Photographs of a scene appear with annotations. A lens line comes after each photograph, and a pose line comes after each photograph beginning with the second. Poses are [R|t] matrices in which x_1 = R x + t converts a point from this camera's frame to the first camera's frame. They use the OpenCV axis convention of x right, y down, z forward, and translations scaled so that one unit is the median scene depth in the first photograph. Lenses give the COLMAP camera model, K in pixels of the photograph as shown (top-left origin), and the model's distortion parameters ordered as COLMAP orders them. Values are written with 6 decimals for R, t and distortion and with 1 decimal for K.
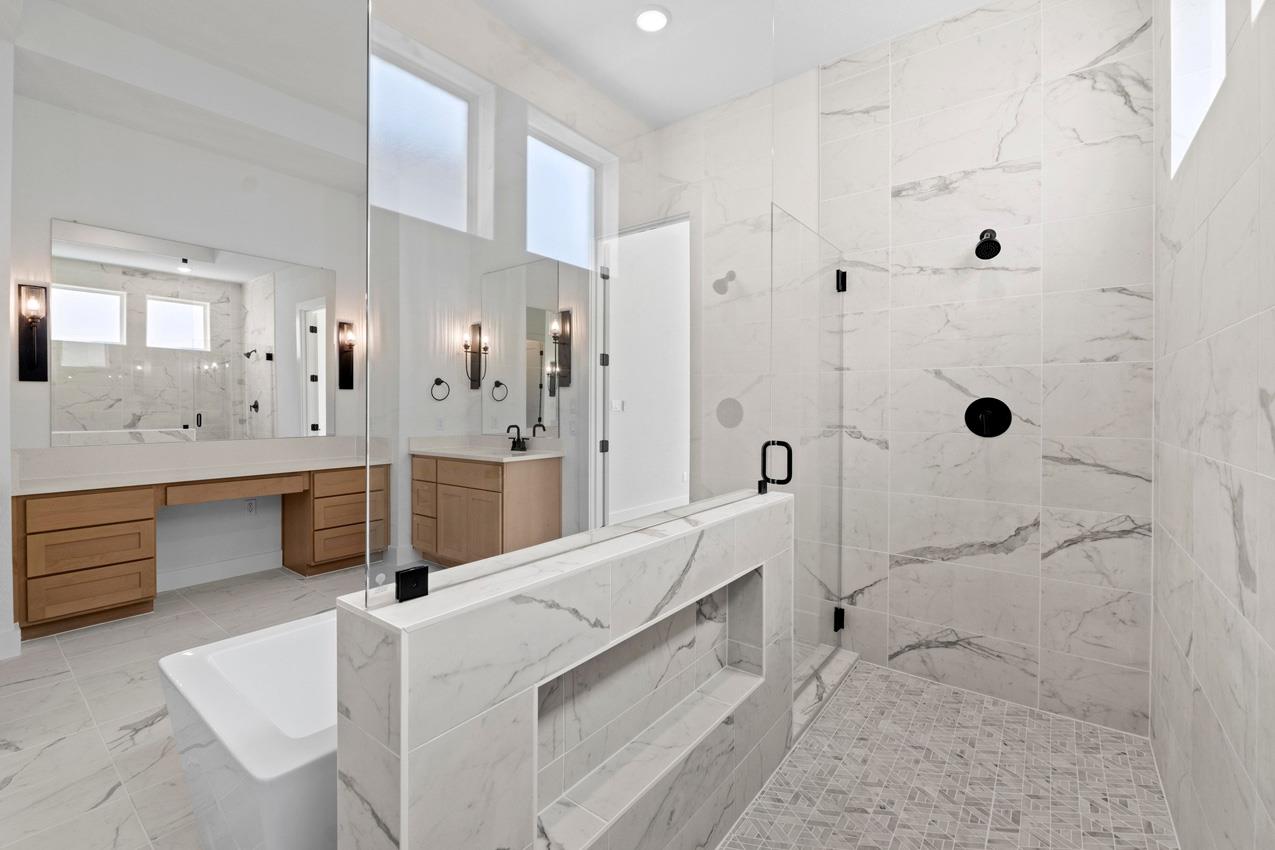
lens RADIAL K [[547.6, 0, 631.2], [0, 547.6, 411.3], [0, 0, 1]] dist [-0.005055, -0.000498]
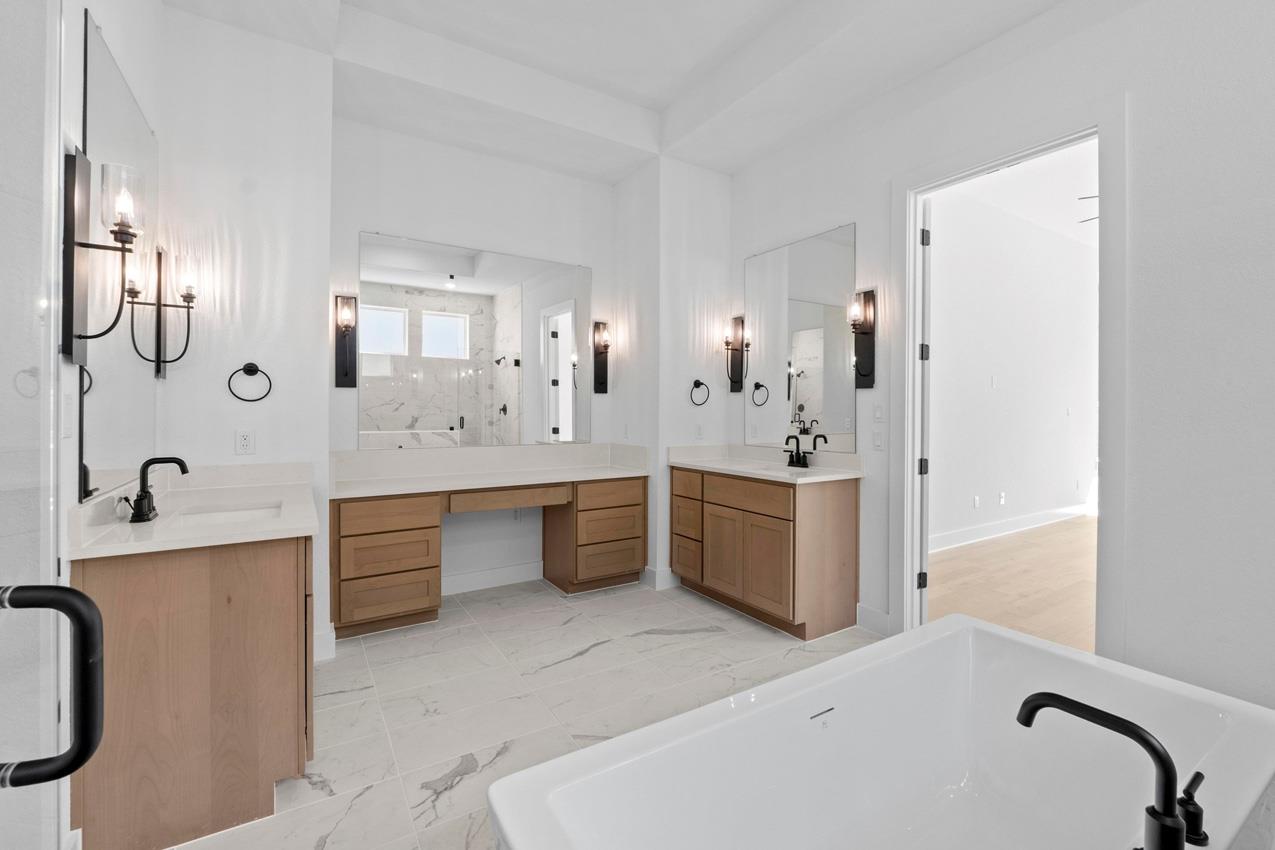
lens RADIAL K [[547.6, 0, 631.2], [0, 547.6, 411.3], [0, 0, 1]] dist [-0.005055, -0.000498]
pose [[0.940056, 0.003933, -0.340998, -0.158684], [-0.005155, 0.999983, -0.002677, -0.007670], [0.340981, 0.004274, 0.940060, 0.140151]]
